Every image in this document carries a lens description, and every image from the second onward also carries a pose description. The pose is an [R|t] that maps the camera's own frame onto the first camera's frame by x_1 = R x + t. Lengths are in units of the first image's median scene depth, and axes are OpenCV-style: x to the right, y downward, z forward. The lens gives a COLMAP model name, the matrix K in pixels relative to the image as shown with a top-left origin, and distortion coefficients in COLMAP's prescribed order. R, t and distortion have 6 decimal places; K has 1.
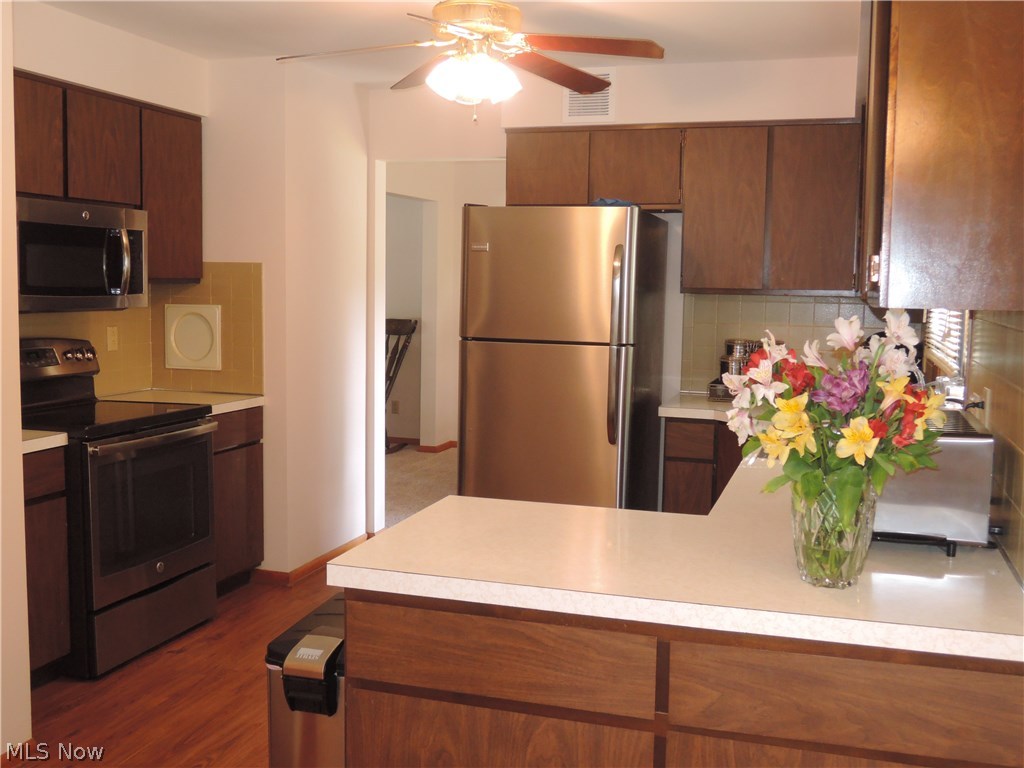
lens RADIAL K [[1045.4, 0, 514.2], [0, 1045.4, 386.0], [0, 0, 1]] dist [-0.010731, 0.000000]
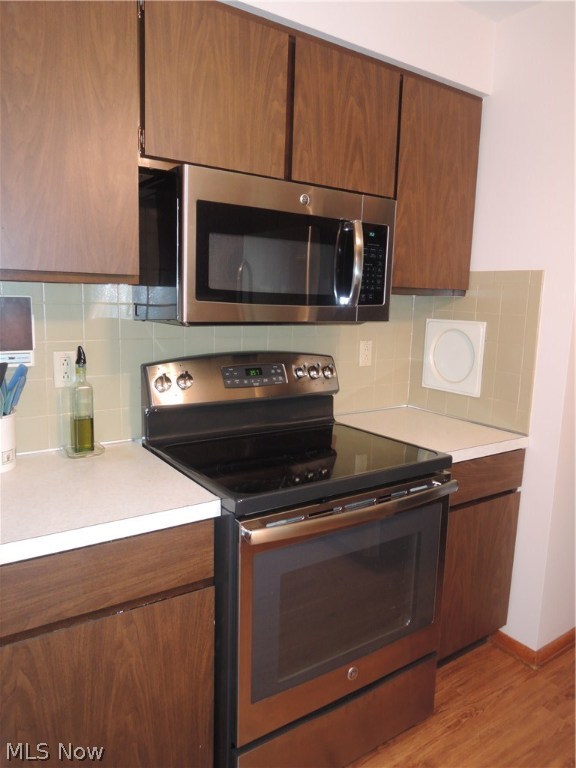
lens RADIAL K [[540.3, 0, 286.8], [0, 540.3, 384.9], [0, 0, 1]] dist [-0.026234, -0.000363]
pose [[0.783520, 0.101954, -0.612946, -0.145851], [-0.074681, 0.994748, 0.069997, -0.048773], [0.616863, -0.009069, 0.787018, 0.602340]]
